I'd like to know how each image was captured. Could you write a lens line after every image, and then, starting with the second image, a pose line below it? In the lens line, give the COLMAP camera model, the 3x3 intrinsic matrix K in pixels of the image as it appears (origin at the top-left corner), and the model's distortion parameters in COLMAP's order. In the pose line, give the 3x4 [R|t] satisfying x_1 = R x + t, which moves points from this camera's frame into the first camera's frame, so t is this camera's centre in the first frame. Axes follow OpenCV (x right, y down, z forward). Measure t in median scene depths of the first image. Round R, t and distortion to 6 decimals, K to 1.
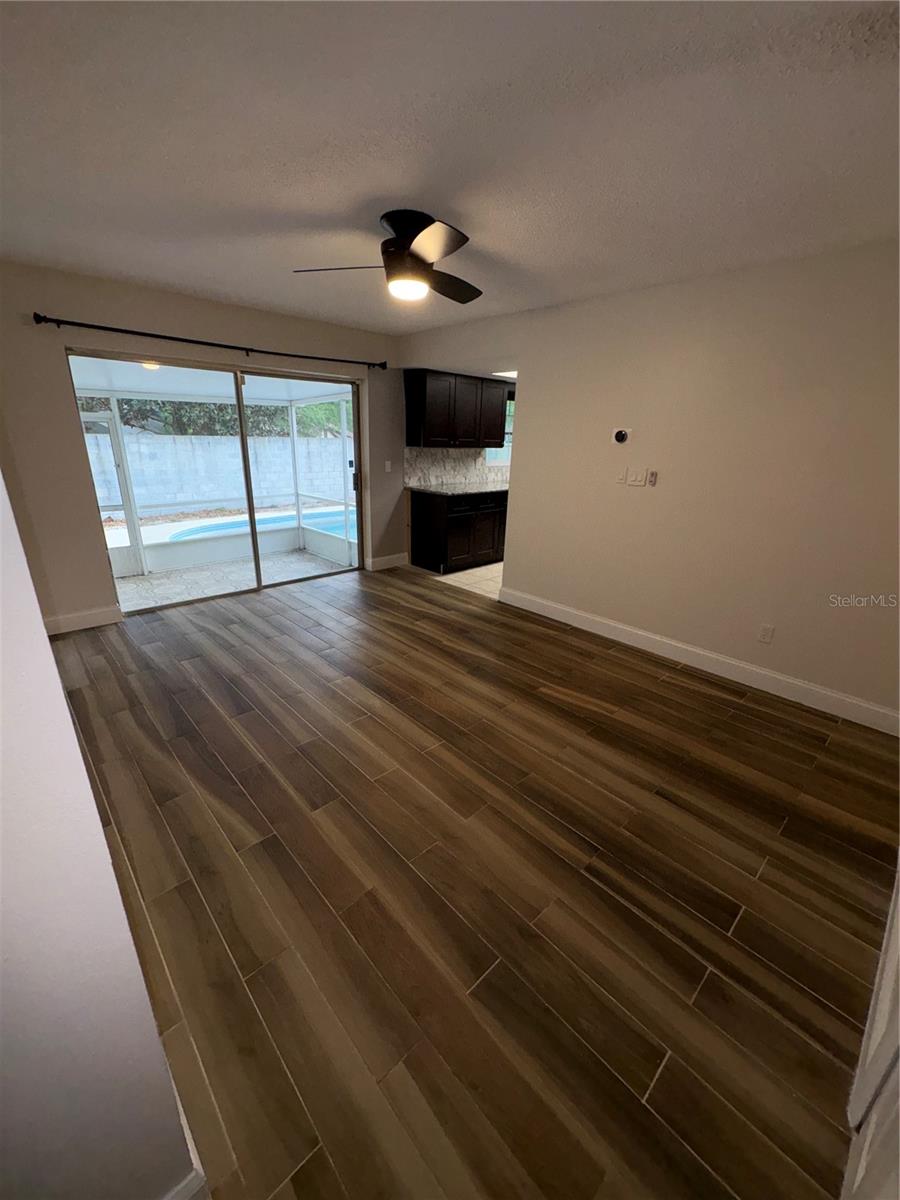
lens RADIAL K [[480.4, 0, 450.0], [0, 480.4, 600.0], [0, 0, 1]] dist [0.000323, 0.000045]
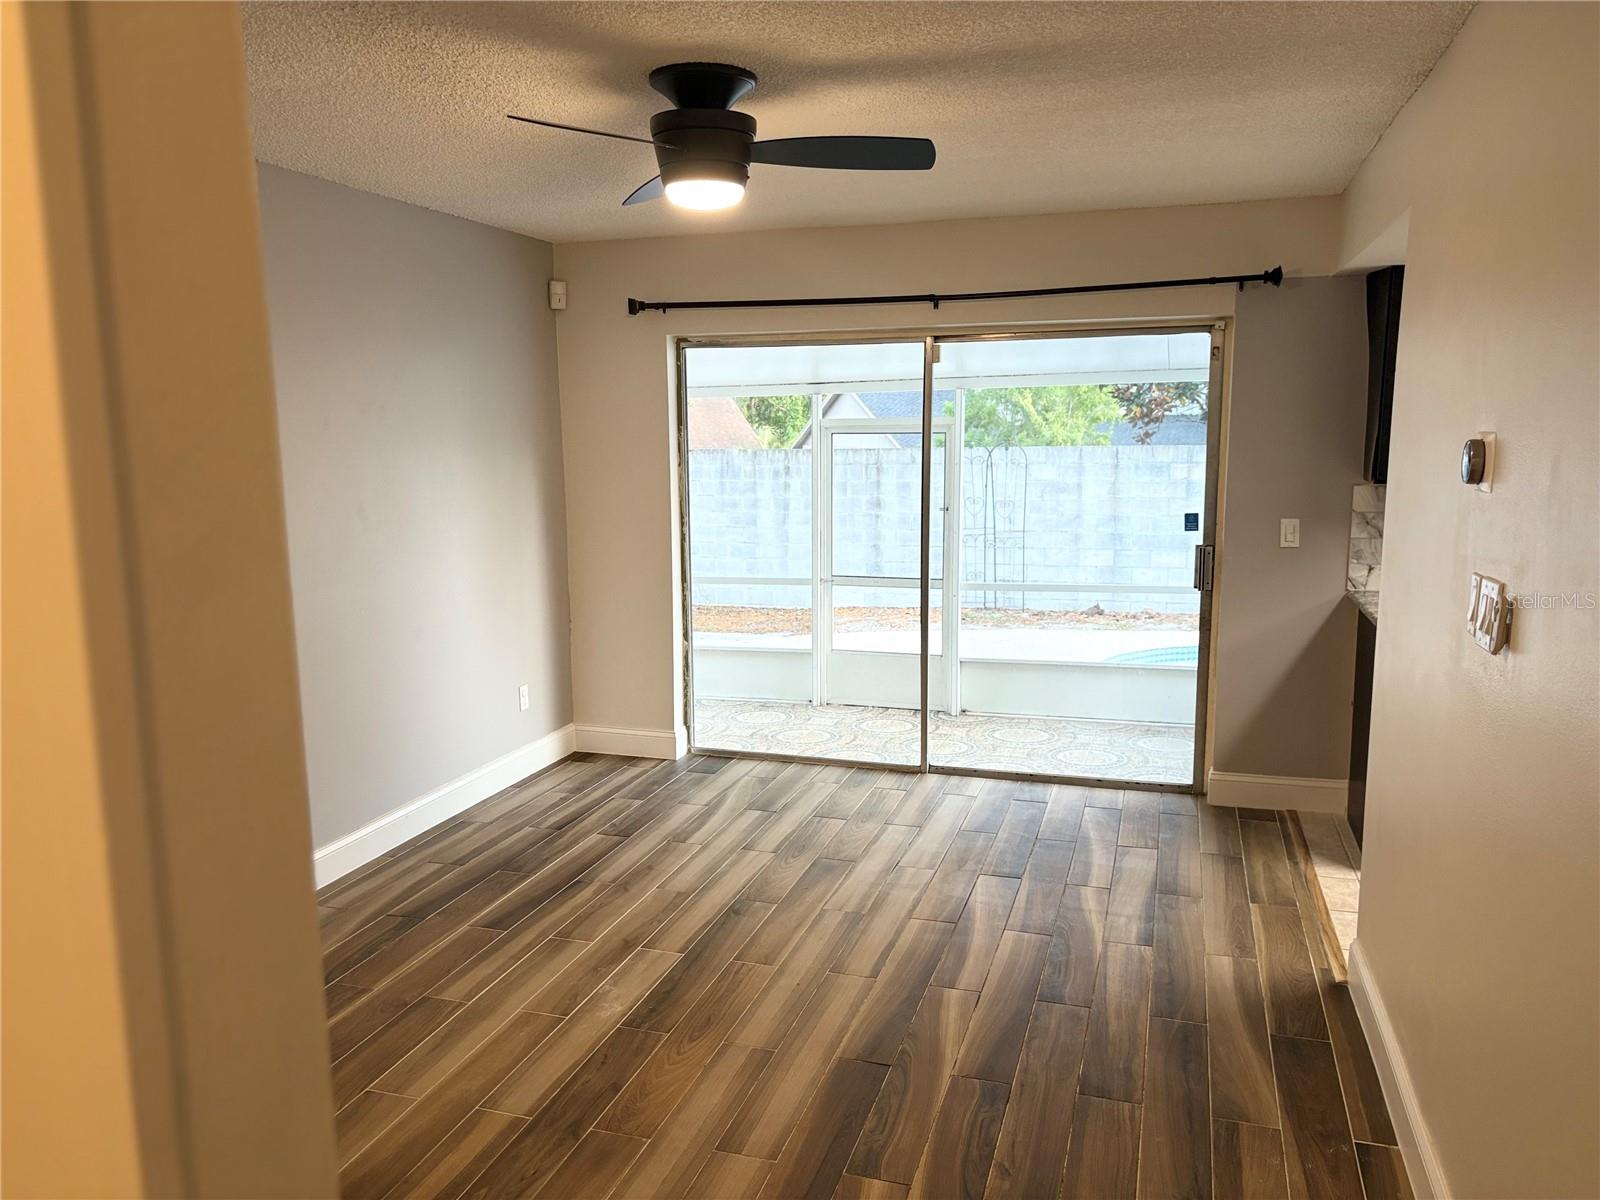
lens RADIAL K [[1211.4, 0, 800.0], [0, 1211.4, 600.0], [0, 0, 1]] dist [0.037420, -0.003344]
pose [[0.481566, 0.095193, -0.871224, 0.647543], [-0.265909, 0.963094, -0.041749, -0.118473], [0.835097, 0.251771, 0.489106, 0.325564]]
